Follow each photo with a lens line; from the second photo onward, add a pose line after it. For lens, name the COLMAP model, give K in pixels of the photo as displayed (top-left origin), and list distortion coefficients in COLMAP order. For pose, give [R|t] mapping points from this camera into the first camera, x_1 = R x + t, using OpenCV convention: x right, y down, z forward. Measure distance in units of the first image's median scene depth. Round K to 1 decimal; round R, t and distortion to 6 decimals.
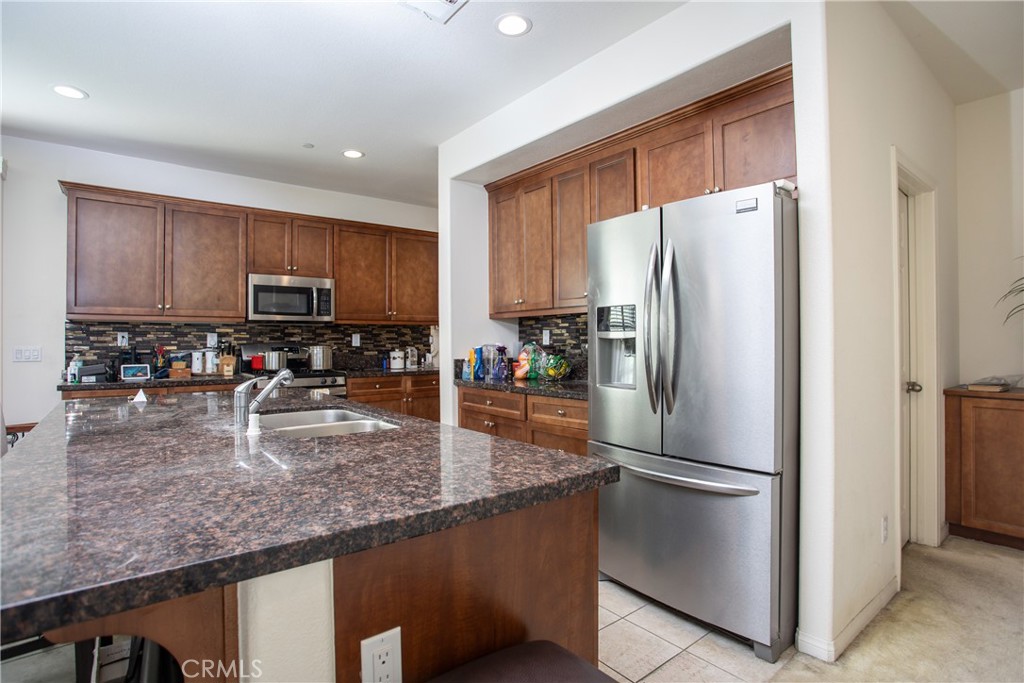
lens RADIAL K [[519.7, 0, 513.8], [0, 519.7, 338.6], [0, 0, 1]] dist [-0.034854, 0.007642]
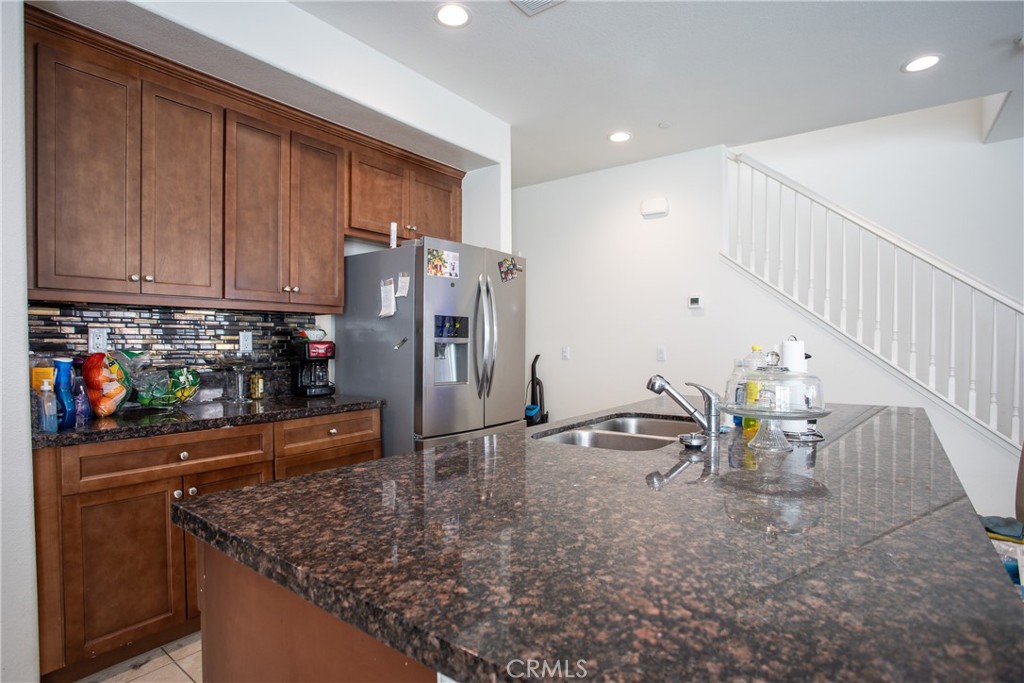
lens RADIAL K [[519.7, 0, 503.2], [0, 519.7, 346.9], [0, 0, 1]] dist [-0.034854, 0.007642]
pose [[-0.241675, 0.002991, 0.970353, -0.578547], [0.004319, 0.999989, -0.002006, 0.006883], [-0.970348, 0.003706, -0.241685, 0.688101]]
